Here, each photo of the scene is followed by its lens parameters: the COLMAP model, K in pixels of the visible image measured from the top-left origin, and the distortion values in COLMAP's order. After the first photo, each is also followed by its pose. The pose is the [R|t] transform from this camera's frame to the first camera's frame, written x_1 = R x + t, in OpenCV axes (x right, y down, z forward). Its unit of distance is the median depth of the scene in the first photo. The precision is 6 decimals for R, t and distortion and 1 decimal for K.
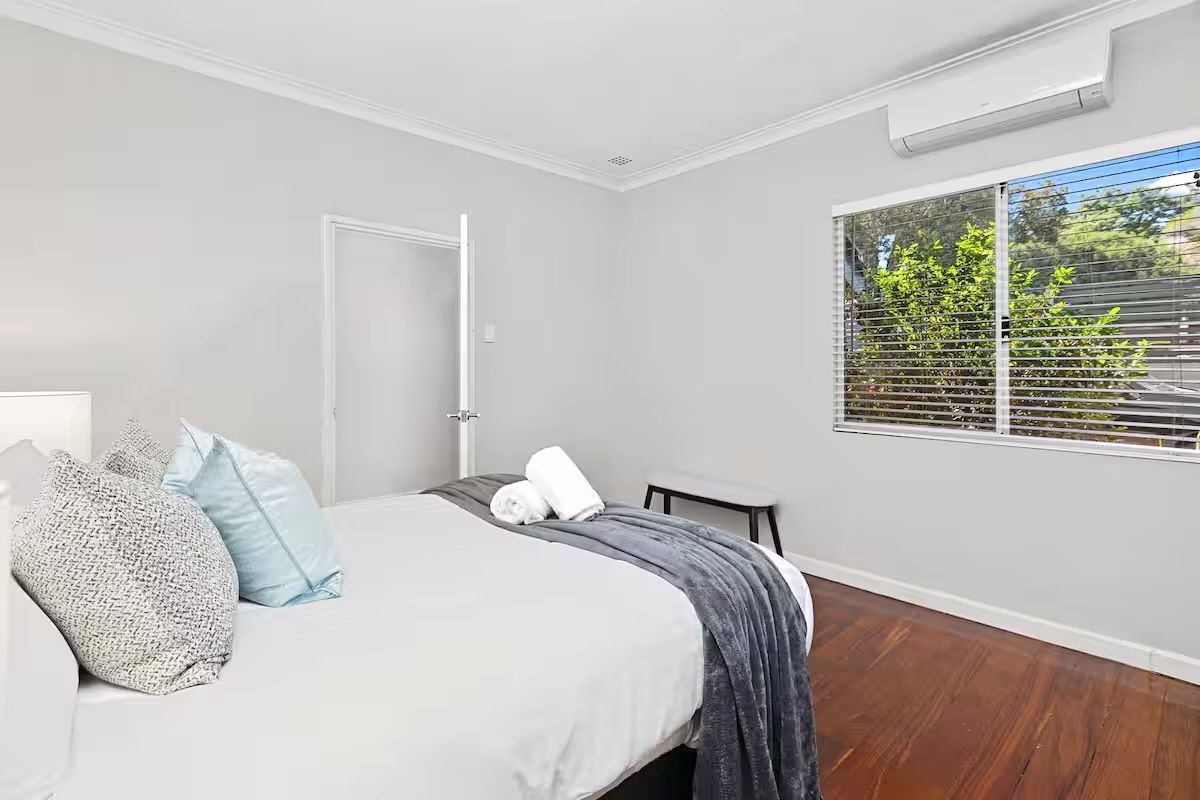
lens RADIAL K [[549.5, 0, 597.7], [0, 549.5, 370.6], [0, 0, 1]] dist [-0.000502, -0.000602]
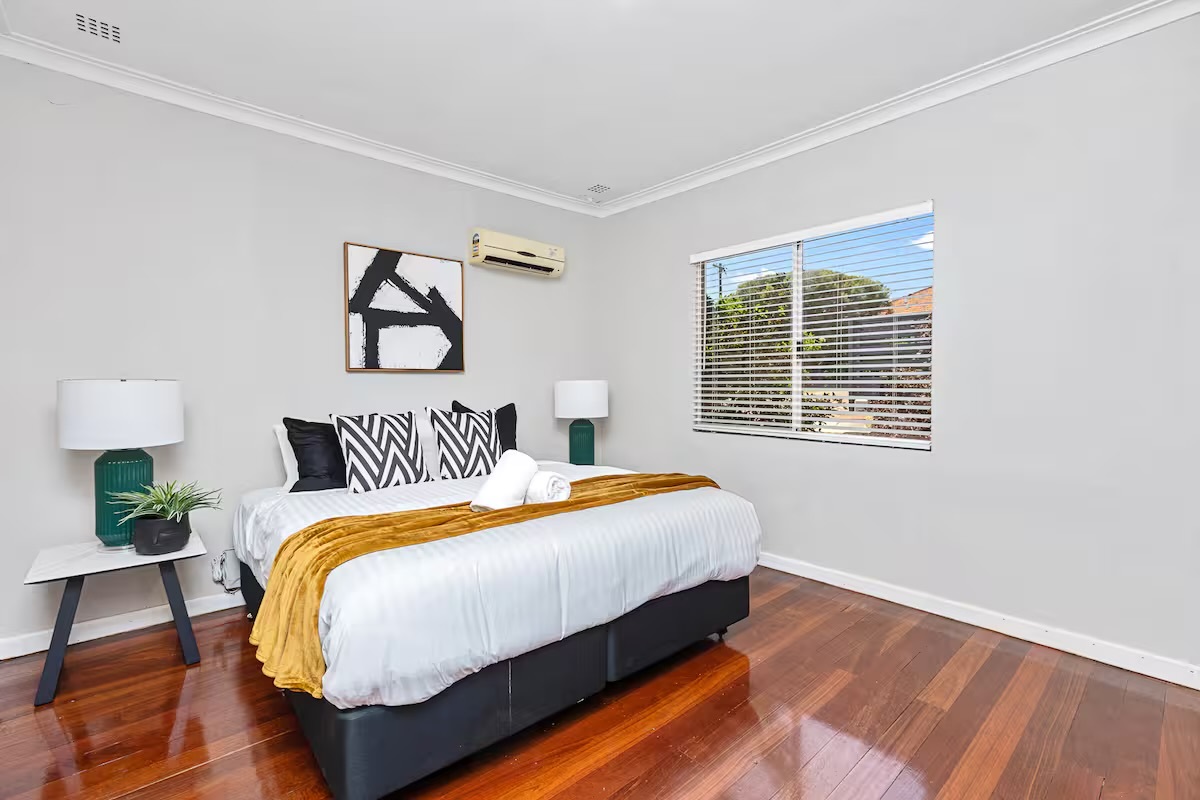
lens RADIAL K [[521.2, 0, 600.0], [0, 521.2, 400.0], [0, 0, 1]] dist [0.000851, 0.000098]
pose [[0.999909, -0.004733, 0.012664, 0.191537], [0.004351, 0.999540, 0.030008, -0.000488], [-0.012801, -0.029950, 0.999469, -0.202264]]
